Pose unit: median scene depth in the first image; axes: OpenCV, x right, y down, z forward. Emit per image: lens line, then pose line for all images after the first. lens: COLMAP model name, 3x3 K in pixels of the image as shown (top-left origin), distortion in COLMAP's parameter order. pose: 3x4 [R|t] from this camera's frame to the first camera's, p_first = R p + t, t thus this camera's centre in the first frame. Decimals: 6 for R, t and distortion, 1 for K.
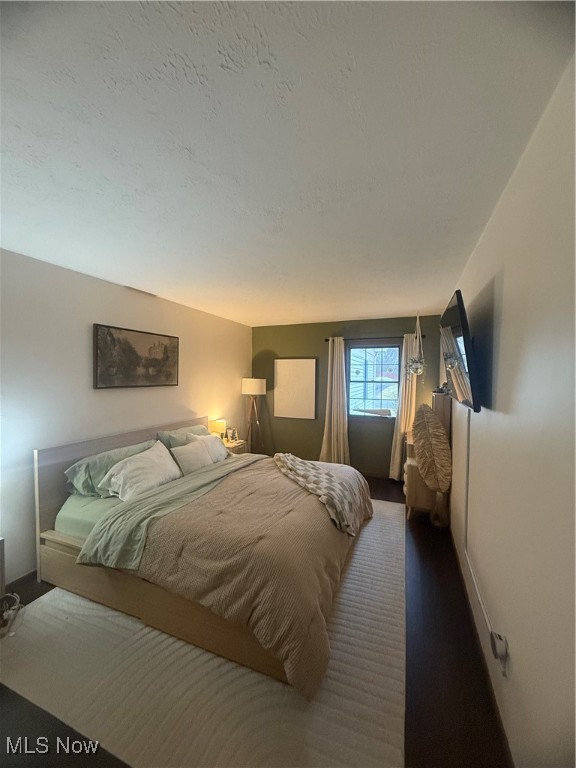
lens RADIAL K [[305.2, 0, 286.8], [0, 305.2, 381.3], [0, 0, 1]] dist [-0.001099, -0.000058]
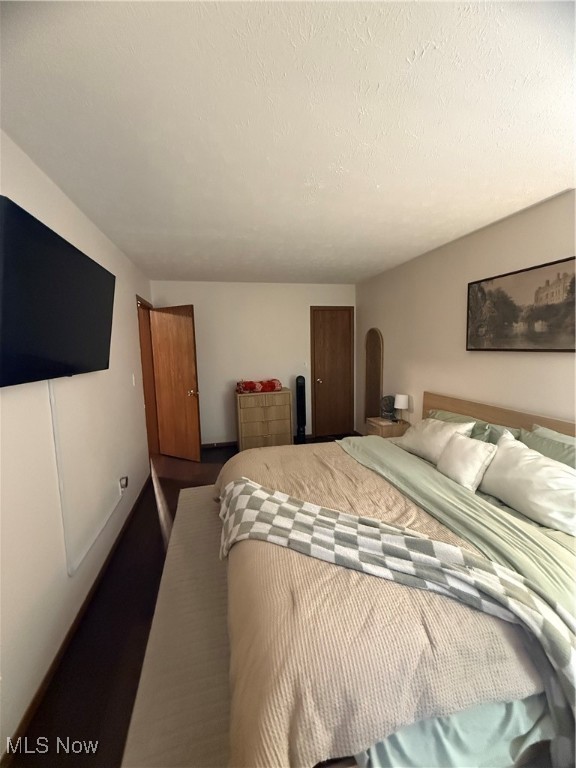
lens RADIAL K [[305.2, 0, 286.8], [0, 305.2, 381.3], [0, 0, 1]] dist [-0.001099, -0.000058]
pose [[-0.821357, 0.080022, -0.564774, 0.372937], [0.008708, 0.991755, 0.127856, -0.006838], [0.570348, 0.100097, -0.815281, 1.299890]]
